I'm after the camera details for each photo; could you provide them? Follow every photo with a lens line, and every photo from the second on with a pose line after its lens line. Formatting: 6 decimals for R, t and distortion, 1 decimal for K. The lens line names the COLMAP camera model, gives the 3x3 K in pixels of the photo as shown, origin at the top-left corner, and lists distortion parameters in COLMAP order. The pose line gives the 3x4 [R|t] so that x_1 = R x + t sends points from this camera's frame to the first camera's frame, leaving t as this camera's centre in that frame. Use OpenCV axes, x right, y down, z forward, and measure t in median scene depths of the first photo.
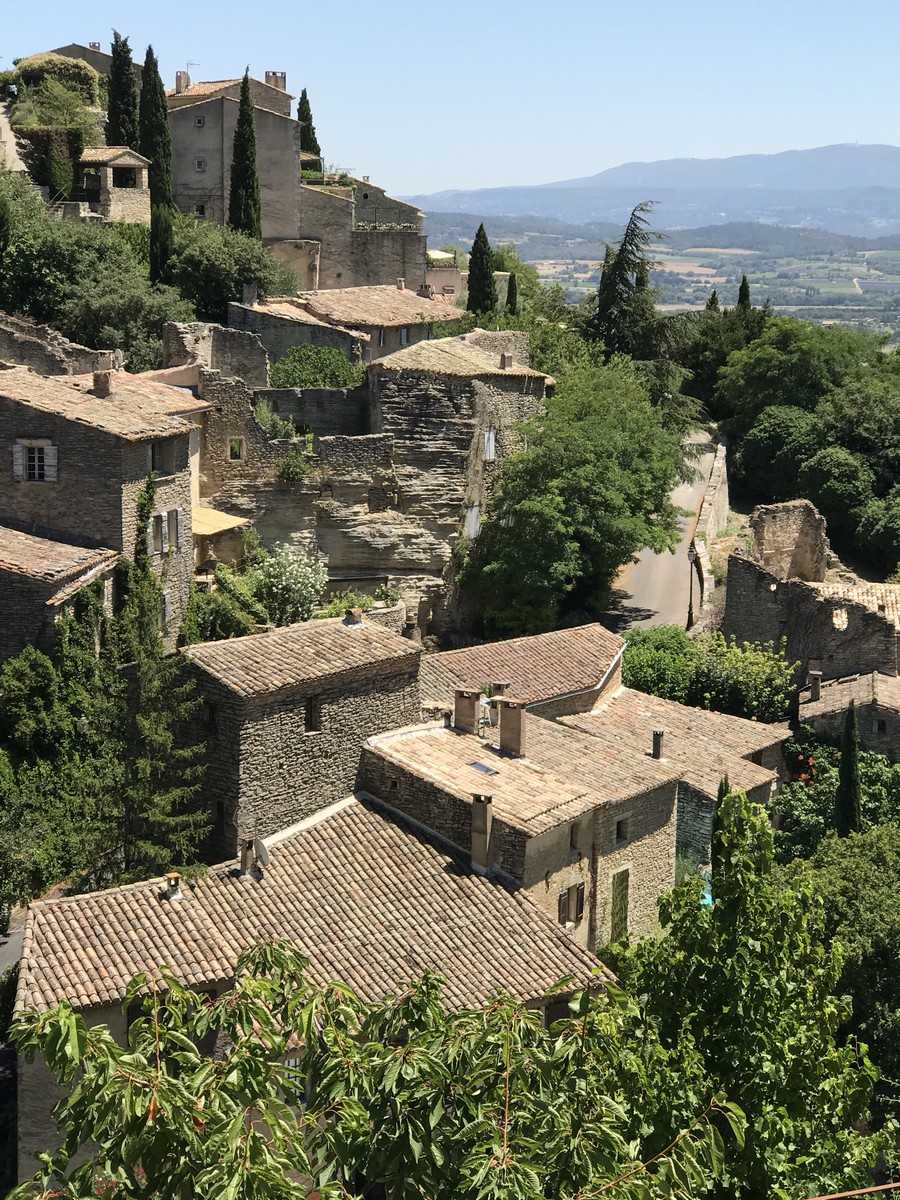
lens RADIAL K [[2284.0, 0, 450.0], [0, 2284.0, 600.0], [0, 0, 1]] dist [0.025457, 0.065983]
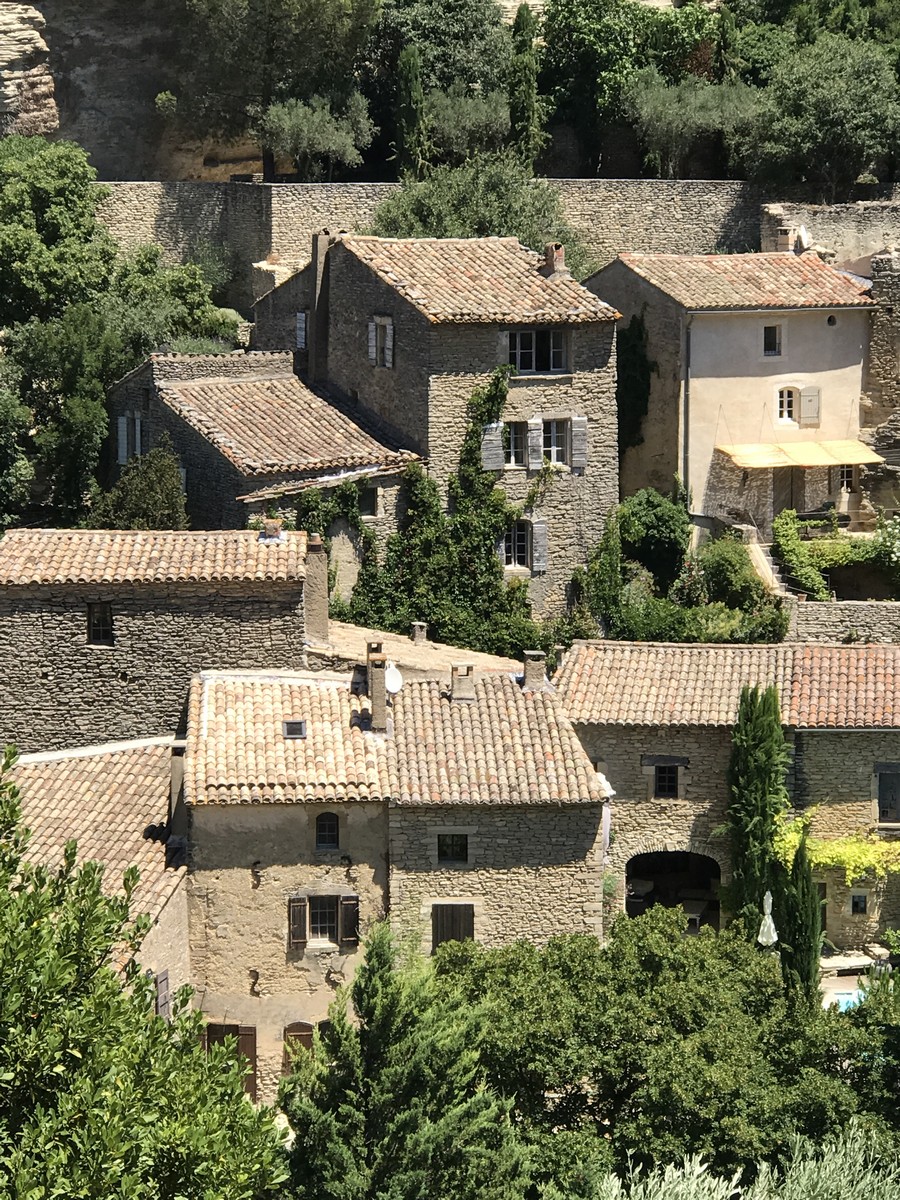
lens RADIAL K [[3380.1, 0, 450.0], [0, 3380.1, 600.0], [0, 0, 1]] dist [-0.080895, 0.305238]
pose [[0.580226, 0.106511, -0.807461, 0.983504], [-0.123354, 0.991467, 0.042143, -0.026534], [0.805060, 0.075152, 0.588413, 0.353062]]
